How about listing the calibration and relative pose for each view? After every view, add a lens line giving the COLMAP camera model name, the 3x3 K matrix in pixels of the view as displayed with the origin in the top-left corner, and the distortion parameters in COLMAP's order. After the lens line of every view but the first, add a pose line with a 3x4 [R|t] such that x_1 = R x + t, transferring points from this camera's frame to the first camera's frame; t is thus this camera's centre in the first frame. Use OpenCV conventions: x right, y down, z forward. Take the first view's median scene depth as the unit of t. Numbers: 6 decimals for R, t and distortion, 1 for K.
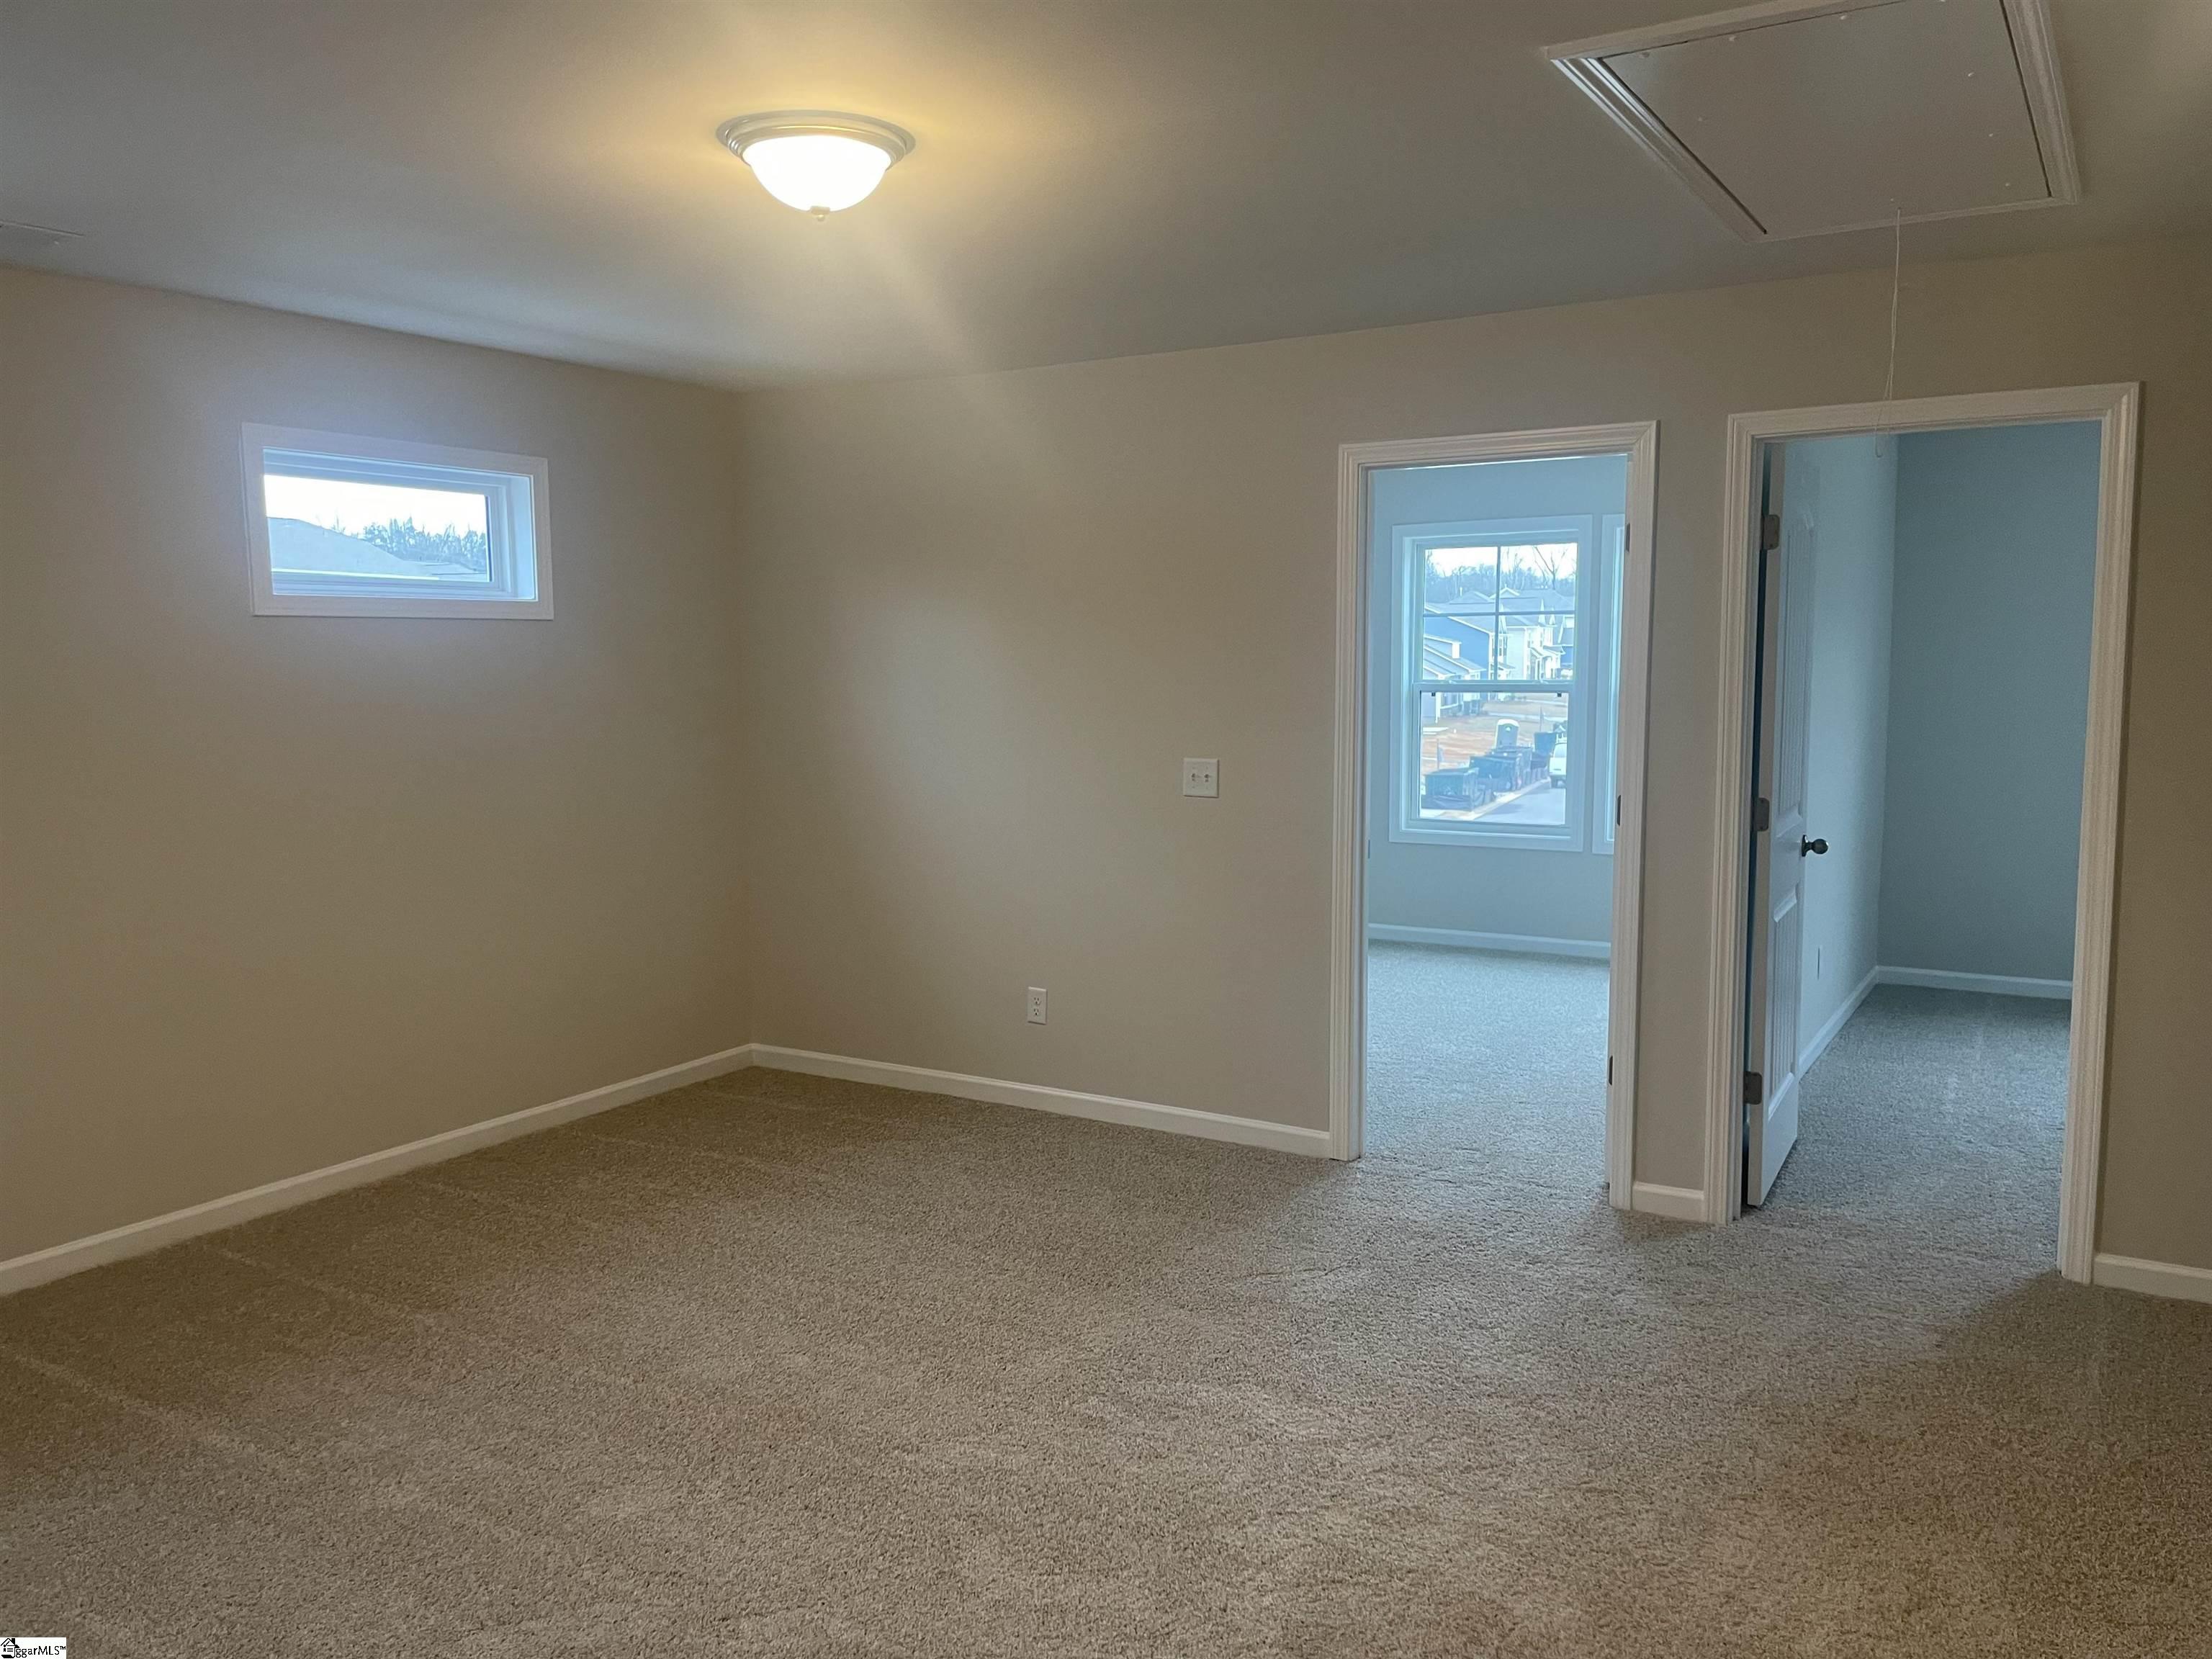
lens RADIAL K [[1683.6, 0, 1092.3], [0, 1683.6, 834.1], [0, 0, 1]] dist [0.074365, -0.096970]
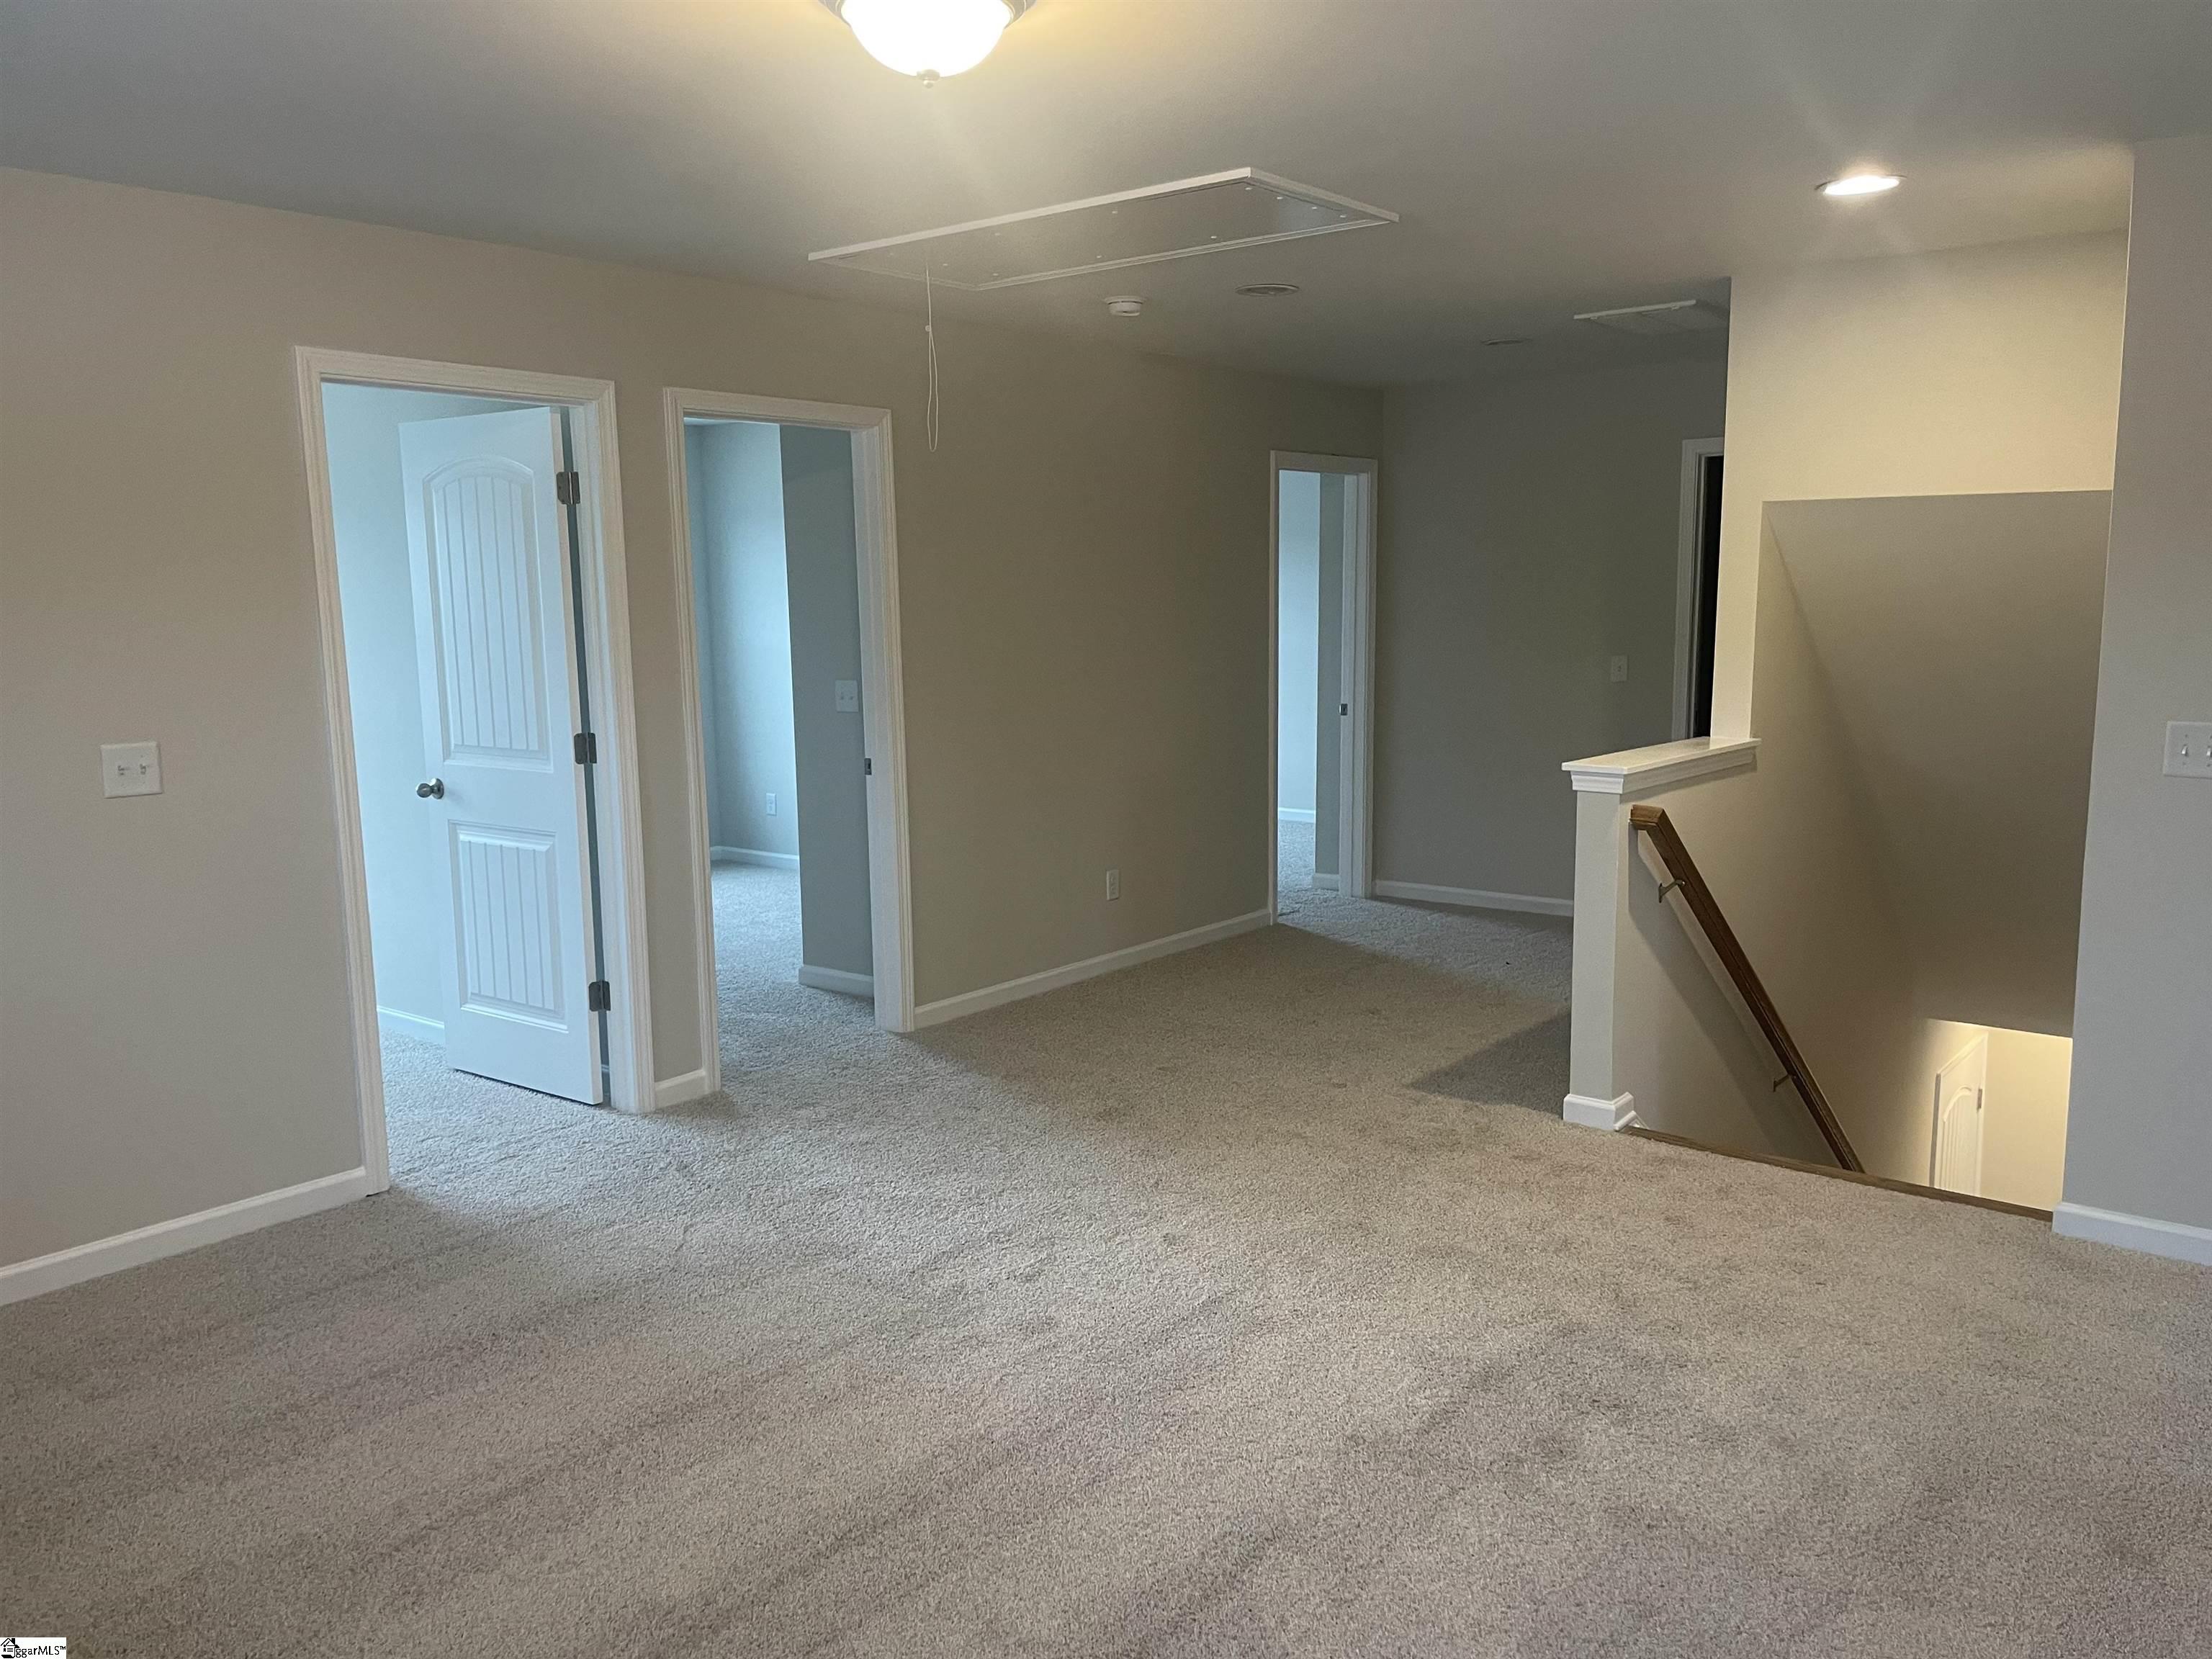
lens RADIAL K [[1683.6, 0, 1090.6], [0, 1683.6, 824.5], [0, 0, 1]] dist [0.074365, -0.096970]
pose [[0.119169, -0.126925, 0.984728, -0.726935], [0.125106, 0.985810, 0.111924, -0.048328], [-0.984960, 0.109858, 0.133357, 0.583092]]
